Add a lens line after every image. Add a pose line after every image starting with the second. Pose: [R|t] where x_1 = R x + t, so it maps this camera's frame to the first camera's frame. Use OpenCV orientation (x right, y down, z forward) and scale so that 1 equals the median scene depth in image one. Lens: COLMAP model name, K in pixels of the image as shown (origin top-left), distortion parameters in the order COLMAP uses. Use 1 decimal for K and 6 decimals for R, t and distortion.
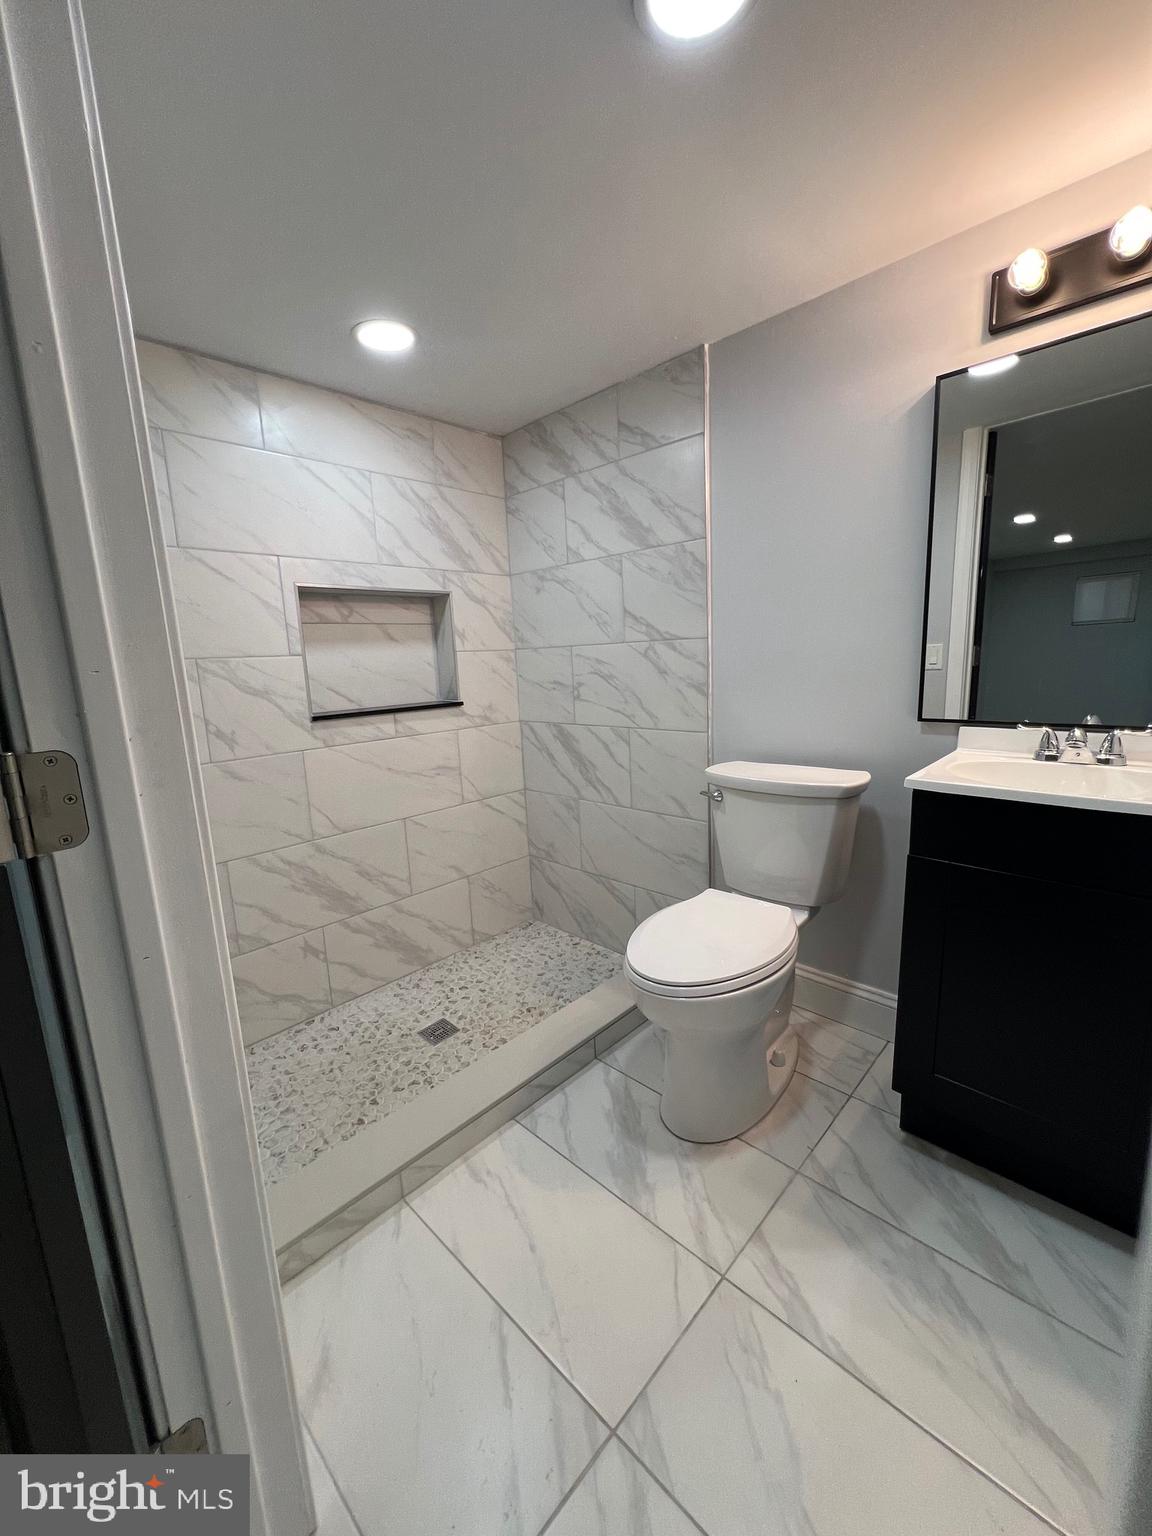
lens RADIAL K [[612.7, 0, 575.9], [0, 612.7, 763.1], [0, 0, 1]] dist [-0.000719, -0.000185]
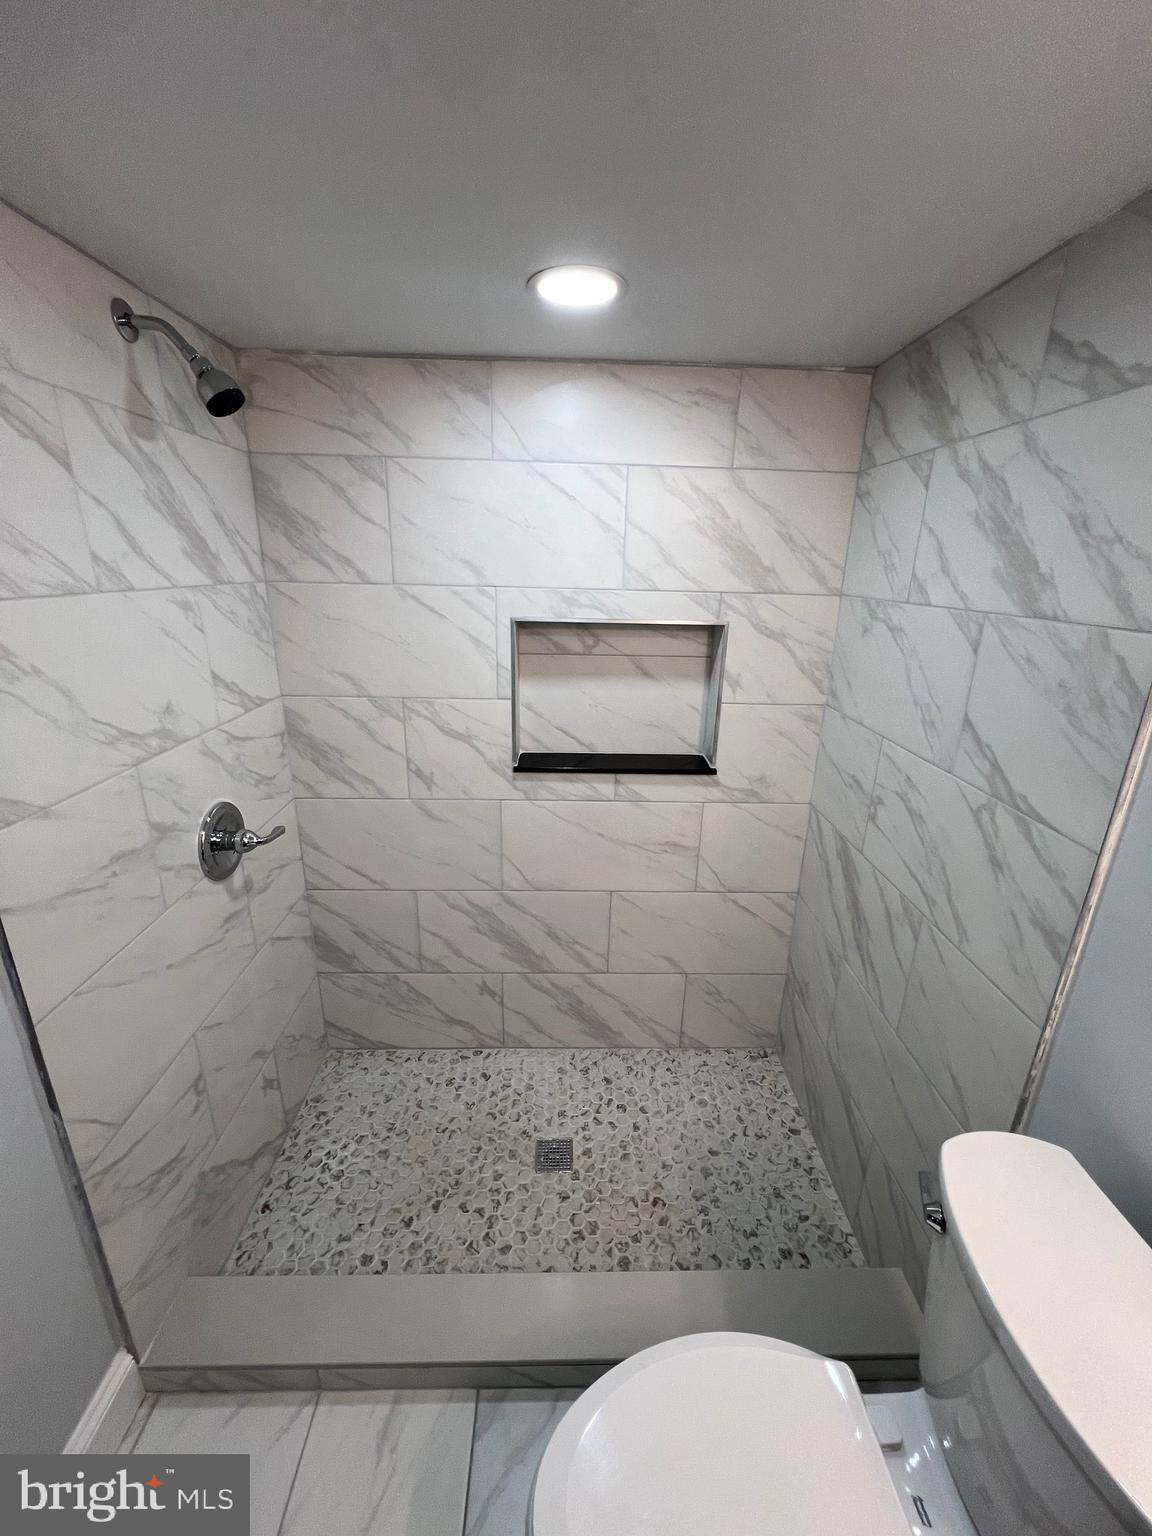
lens RADIAL K [[612.7, 0, 575.9], [0, 612.7, 763.1], [0, 0, 1]] dist [-0.000719, -0.000185]
pose [[0.710977, 0.274403, -0.647468, 0.188988], [-0.171536, 0.960586, 0.218744, -0.264115], [0.681973, -0.044458, 0.730025, 0.373996]]
